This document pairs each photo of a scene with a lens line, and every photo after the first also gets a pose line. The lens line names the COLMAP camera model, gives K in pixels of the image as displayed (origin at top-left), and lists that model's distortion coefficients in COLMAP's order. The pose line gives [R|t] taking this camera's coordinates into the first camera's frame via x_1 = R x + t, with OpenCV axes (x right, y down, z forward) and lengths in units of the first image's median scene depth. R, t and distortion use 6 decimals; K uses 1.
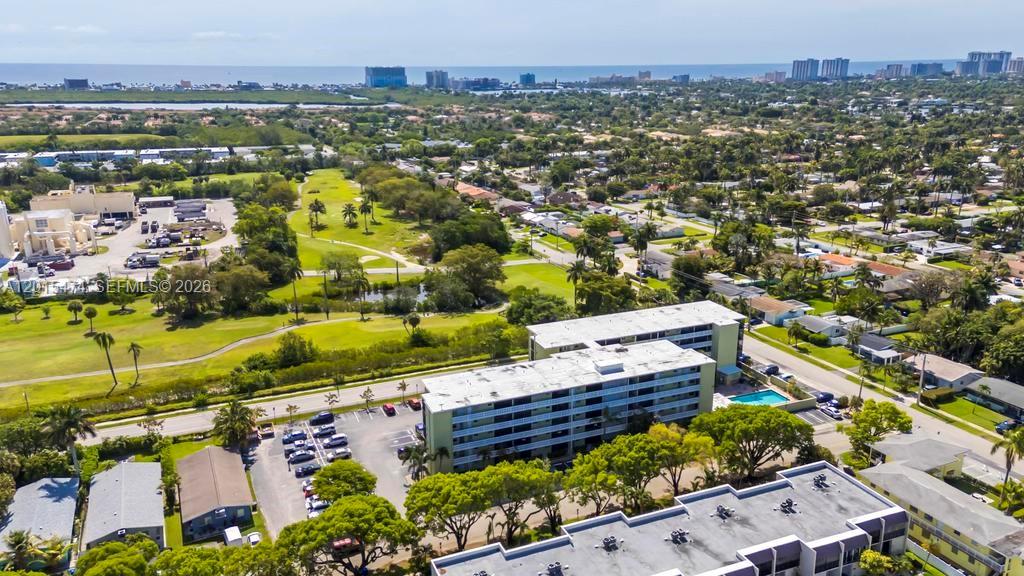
lens RADIAL K [[762.4, 0, 513.5], [0, 762.4, 290.4], [0, 0, 1]] dist [0.070369, 0.002690]
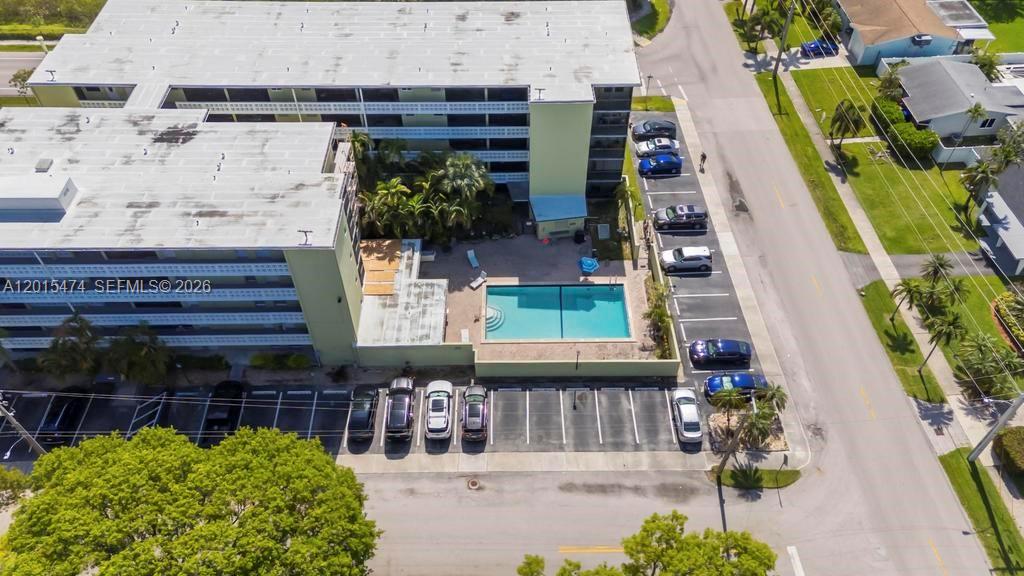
lens RADIAL K [[762.4, 0, 514.0], [0, 762.4, 289.2], [0, 0, 1]] dist [0.070369, 0.002690]
pose [[0.923860, 0.282435, -0.258288, 0.378242], [-0.106596, 0.838035, 0.535102, -0.074670], [0.367586, -0.466827, 0.804334, 0.643739]]
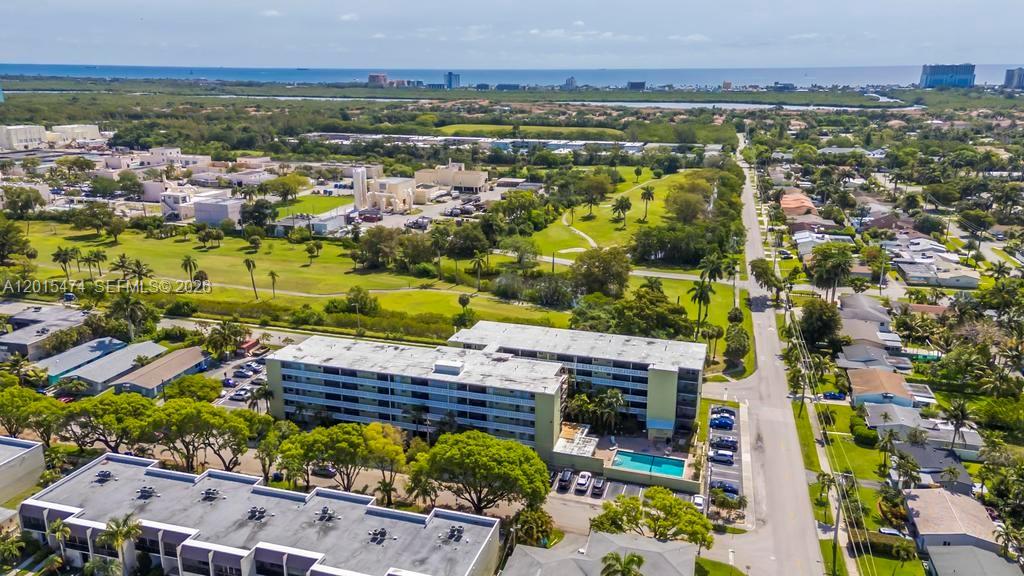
lens RADIAL K [[762.4, 0, 511.5], [0, 762.4, 287.3], [0, 0, 1]] dist [0.070369, 0.002690]
pose [[0.760176, 0.183758, -0.623189, 0.652991], [-0.187424, 0.980416, 0.060469, -0.062615], [0.622097, 0.070834, 0.779730, 0.238527]]
